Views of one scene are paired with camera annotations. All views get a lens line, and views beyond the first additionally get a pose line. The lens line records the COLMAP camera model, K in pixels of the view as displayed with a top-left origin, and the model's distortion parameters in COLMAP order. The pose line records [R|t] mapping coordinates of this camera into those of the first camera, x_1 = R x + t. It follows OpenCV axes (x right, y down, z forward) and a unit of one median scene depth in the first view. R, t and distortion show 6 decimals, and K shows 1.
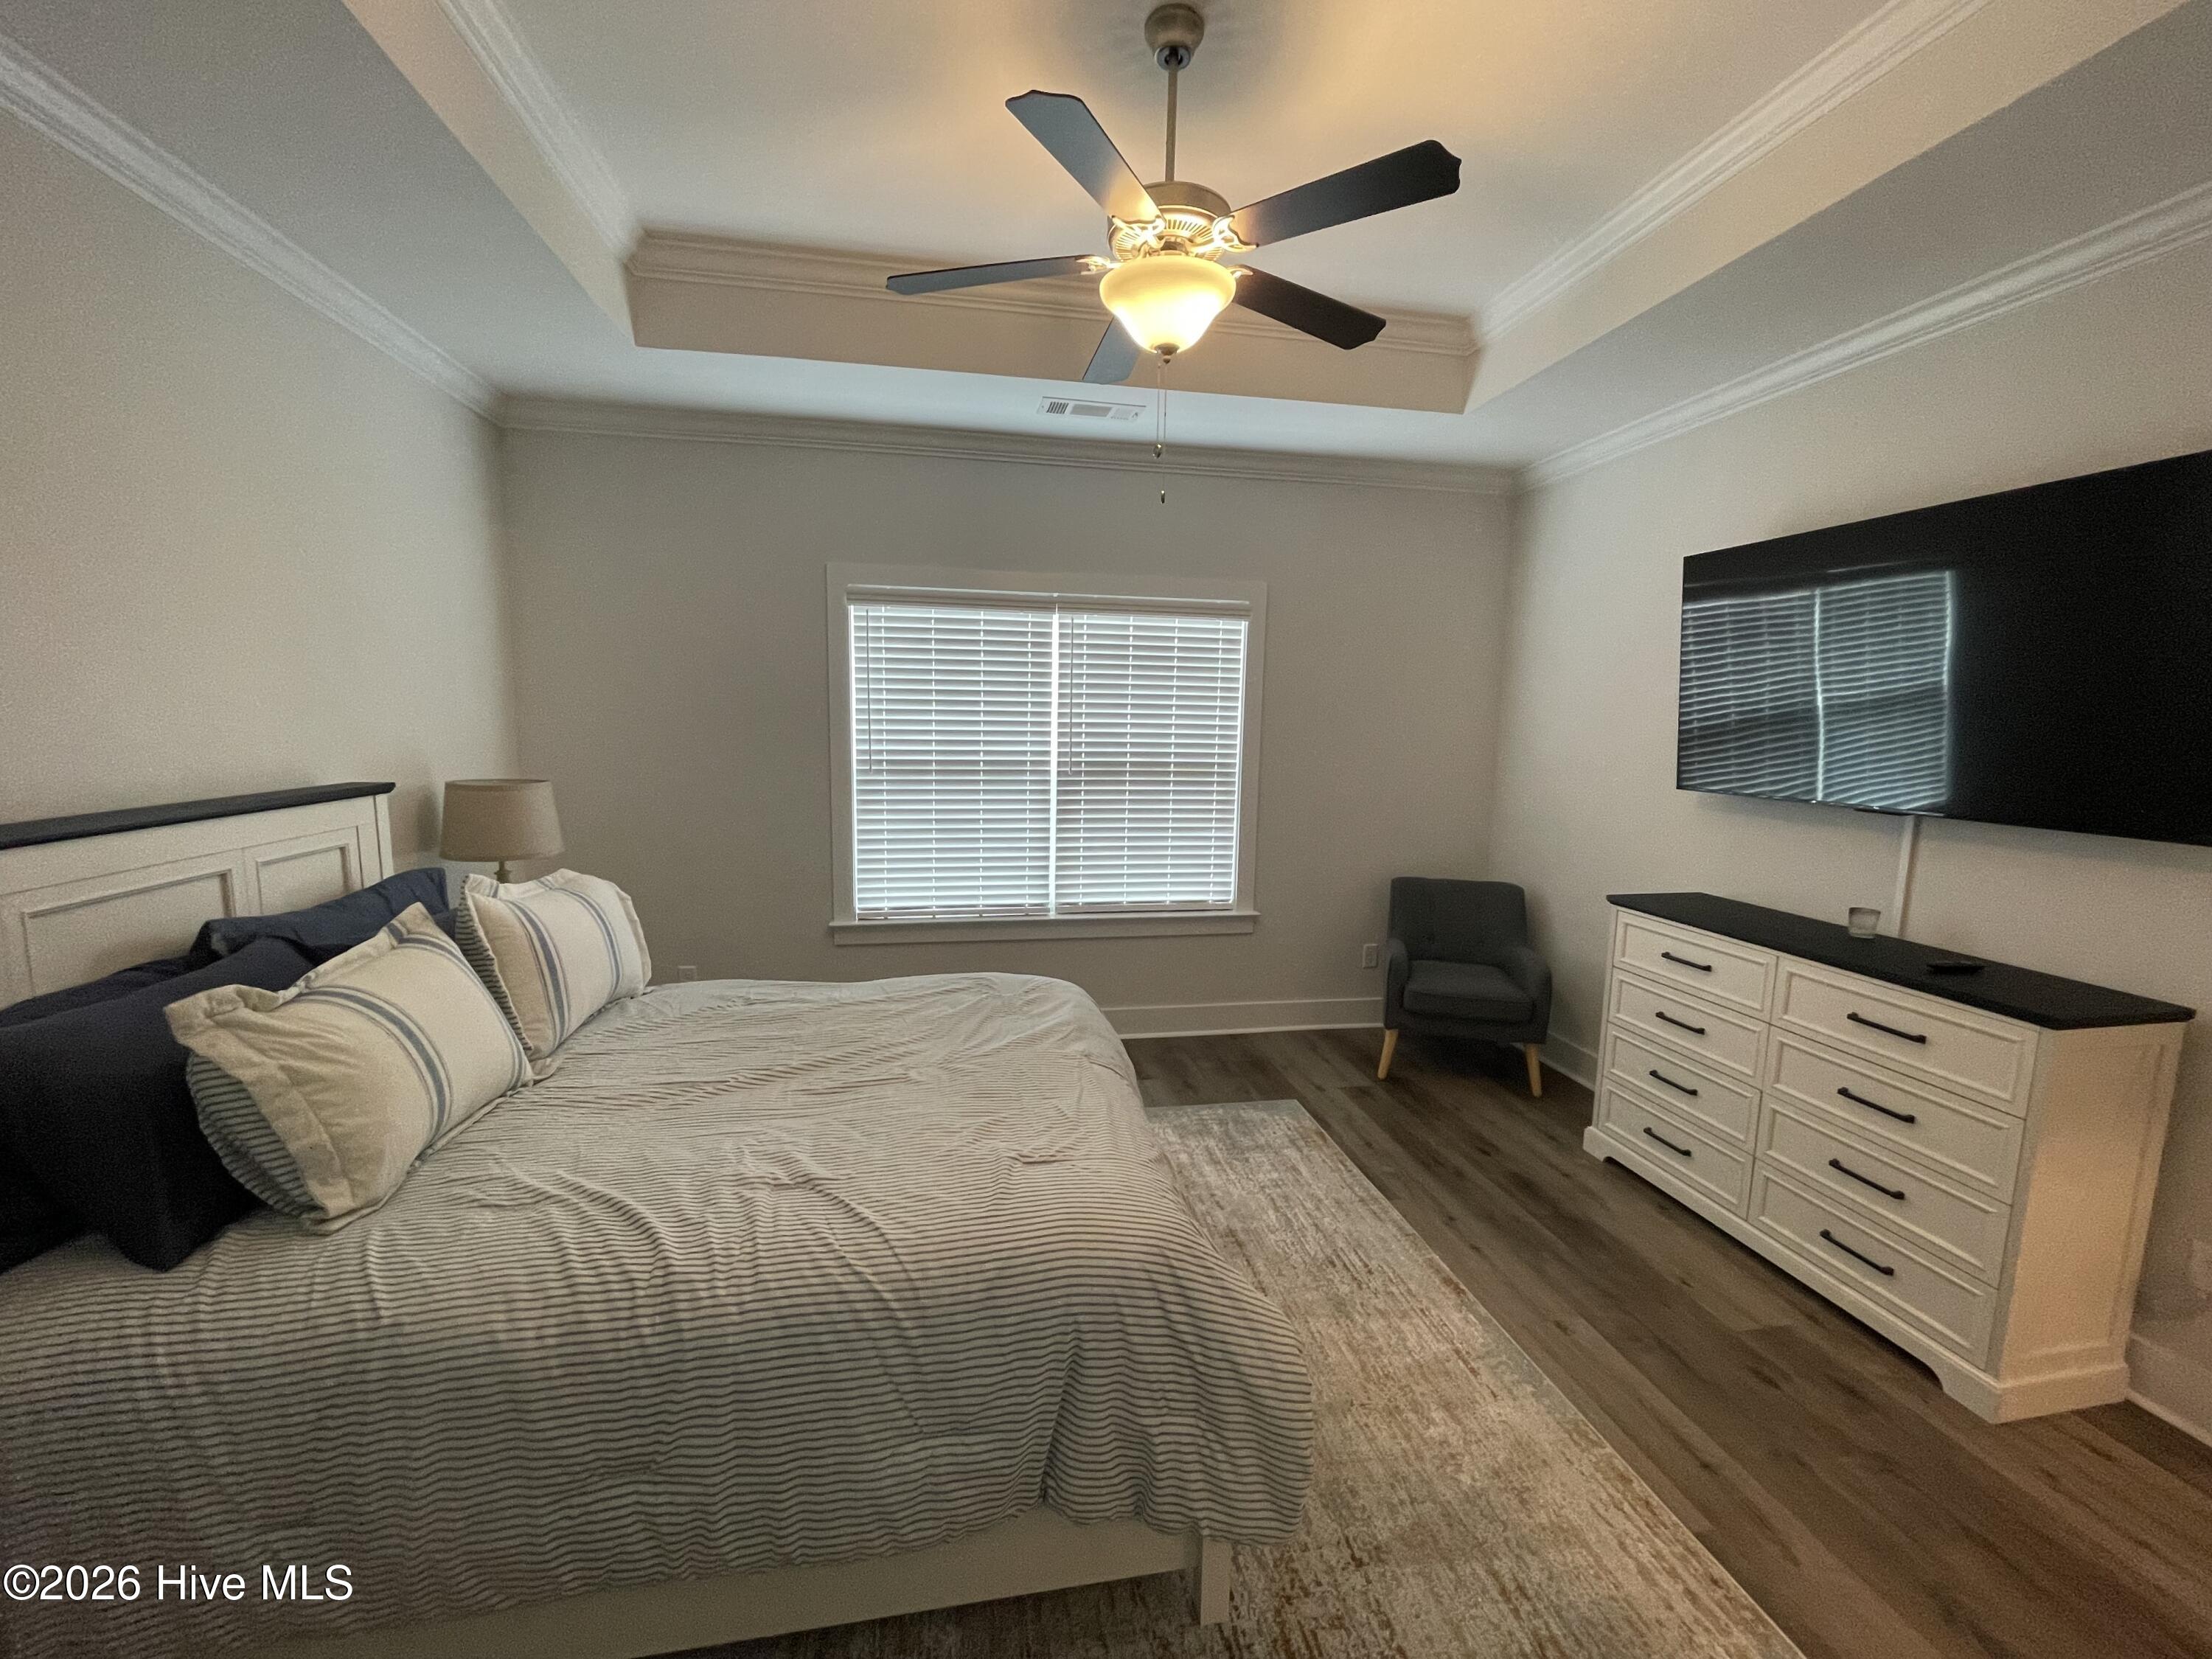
lens RADIAL K [[891.8, 0, 1106.0], [0, 891.8, 829.5], [0, 0, 1]] dist [0.013204, -0.000017]
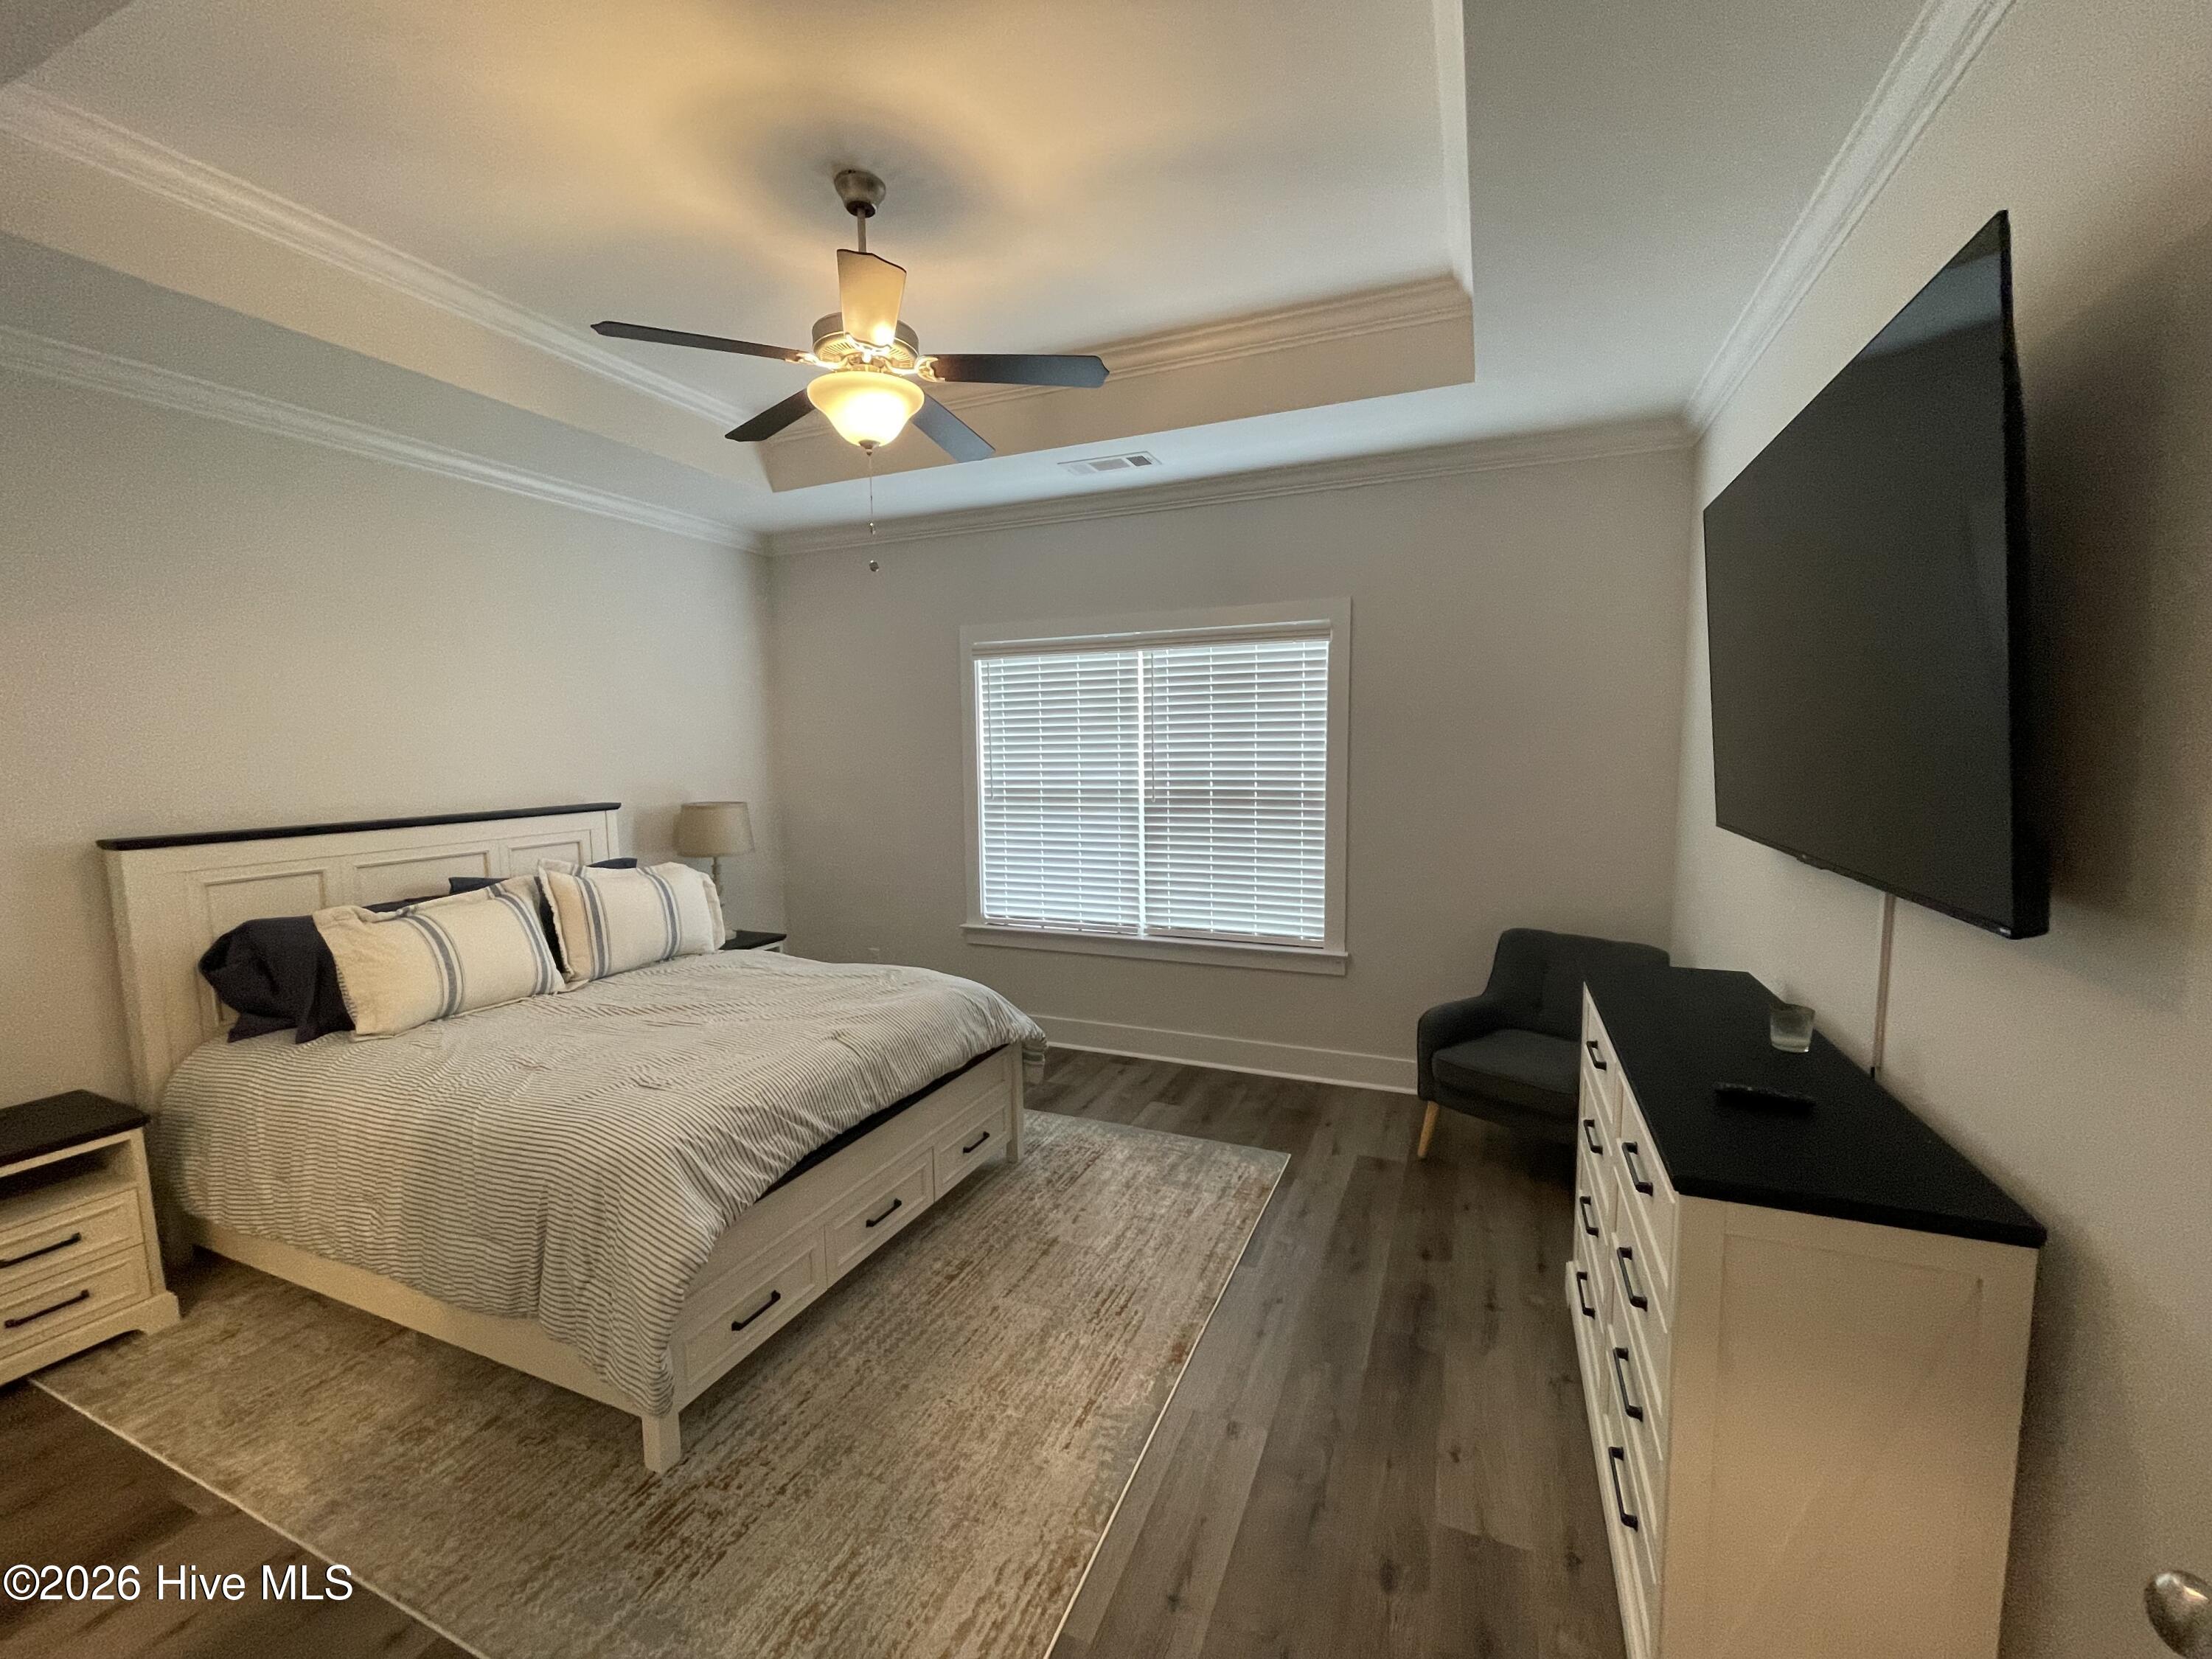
lens RADIAL K [[891.8, 0, 1106.0], [0, 891.8, 829.5], [0, 0, 1]] dist [0.013204, -0.000017]
pose [[0.834350, 0.023394, -0.550739, 0.491169], [-0.041967, 0.998895, -0.021147, -0.005199], [0.549636, 0.040757, 0.834410, 0.097507]]
